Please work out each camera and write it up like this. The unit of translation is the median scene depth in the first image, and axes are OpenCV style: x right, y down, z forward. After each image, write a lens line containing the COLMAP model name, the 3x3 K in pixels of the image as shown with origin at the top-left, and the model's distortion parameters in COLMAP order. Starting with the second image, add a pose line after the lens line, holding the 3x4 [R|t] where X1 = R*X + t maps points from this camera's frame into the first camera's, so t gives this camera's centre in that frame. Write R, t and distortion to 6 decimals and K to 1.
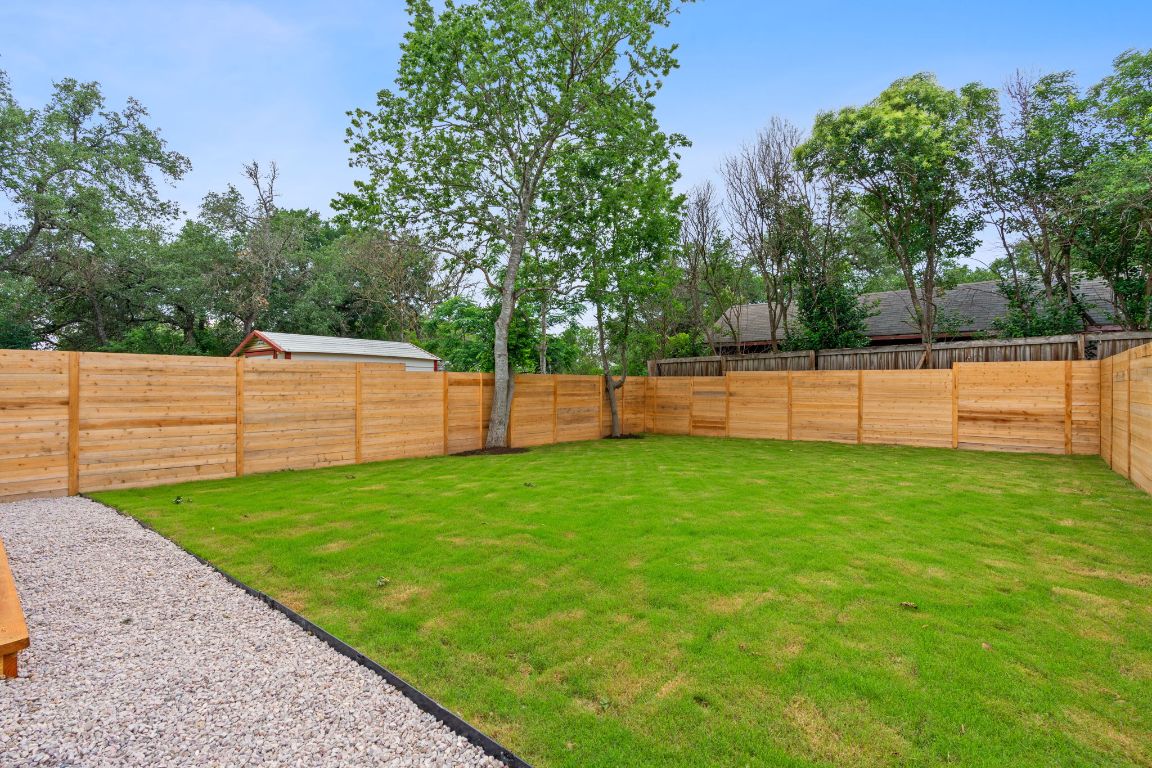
lens RADIAL K [[535.2, 0, 581.3], [0, 535.2, 381.3], [0, 0, 1]] dist [-0.008858, 0.002367]
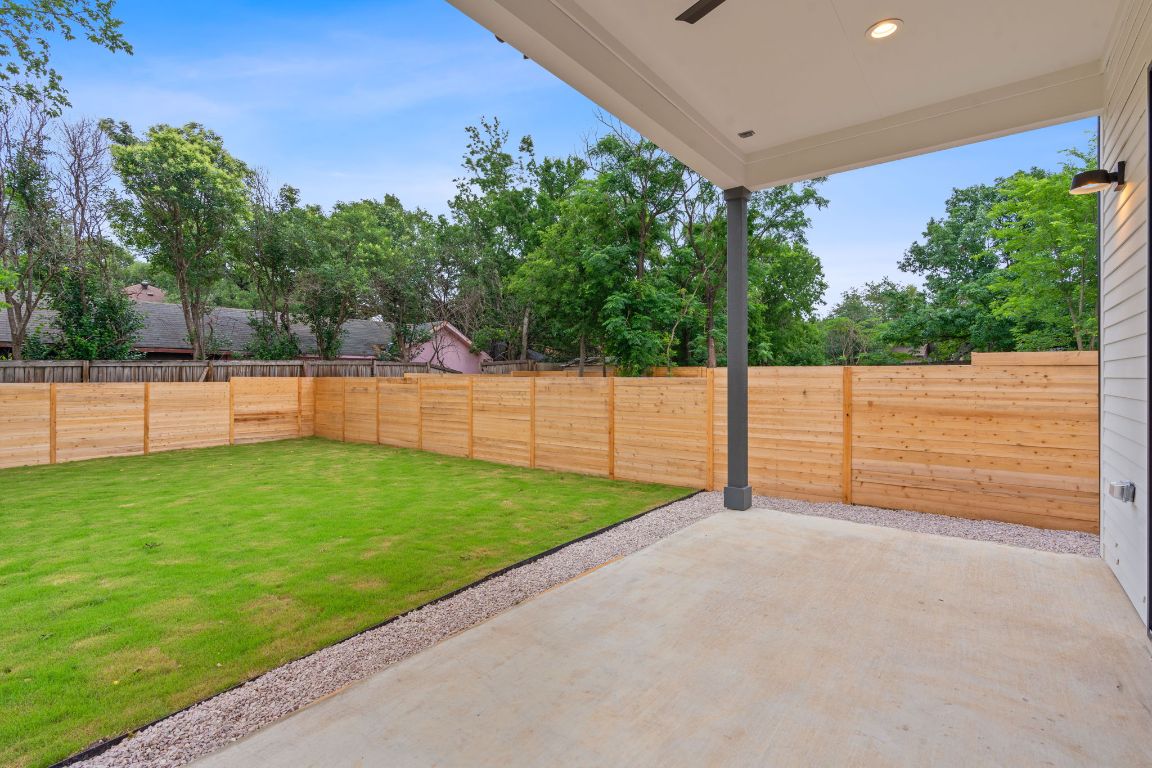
lens RADIAL K [[535.2, 0, 582.3], [0, 535.2, 382.8], [0, 0, 1]] dist [-0.008858, 0.002367]
pose [[-0.054166, -0.019398, 0.998344, -0.601636], [-0.009822, 0.999773, 0.018893, -0.052561], [-0.998484, -0.008783, -0.054344, 0.230549]]
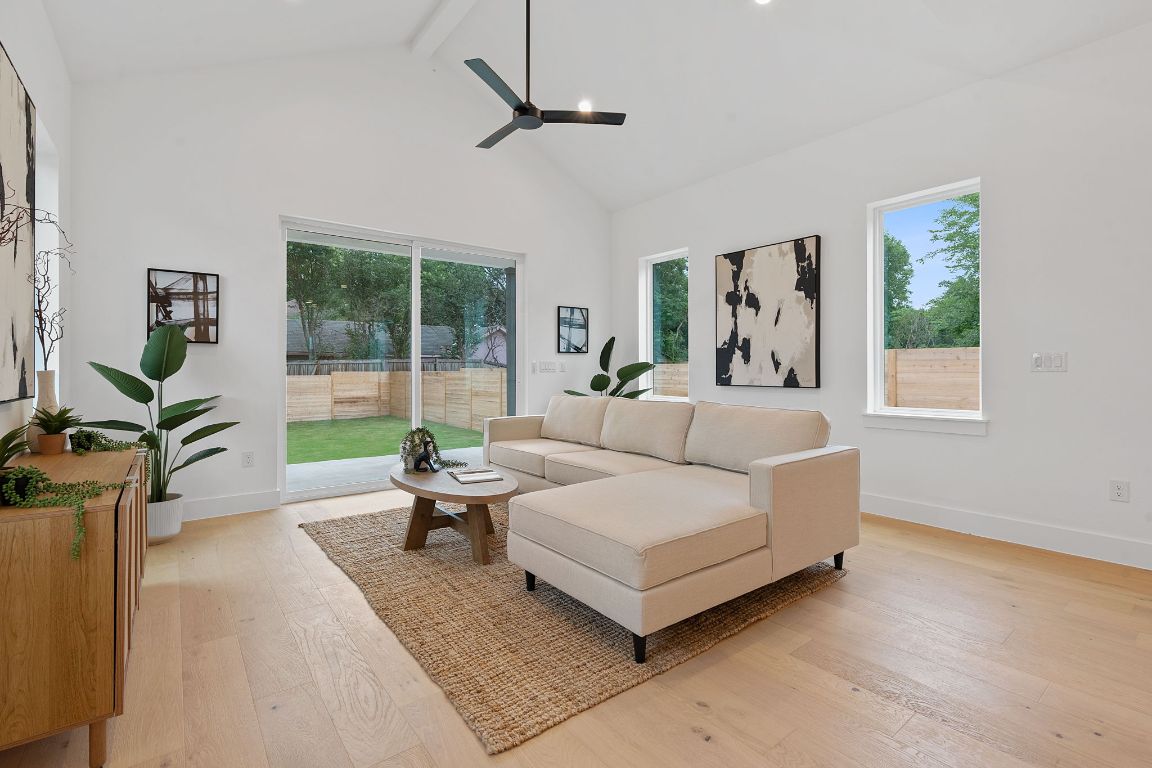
lens RADIAL K [[535.2, 0, 572.9], [0, 535.2, 373.3], [0, 0, 1]] dist [-0.008858, 0.002367]
pose [[0.176024, -0.015333, 0.984267, -0.911383], [-0.003849, 0.999860, 0.016264, -0.061074], [-0.984378, -0.006652, 0.175940, -0.112461]]
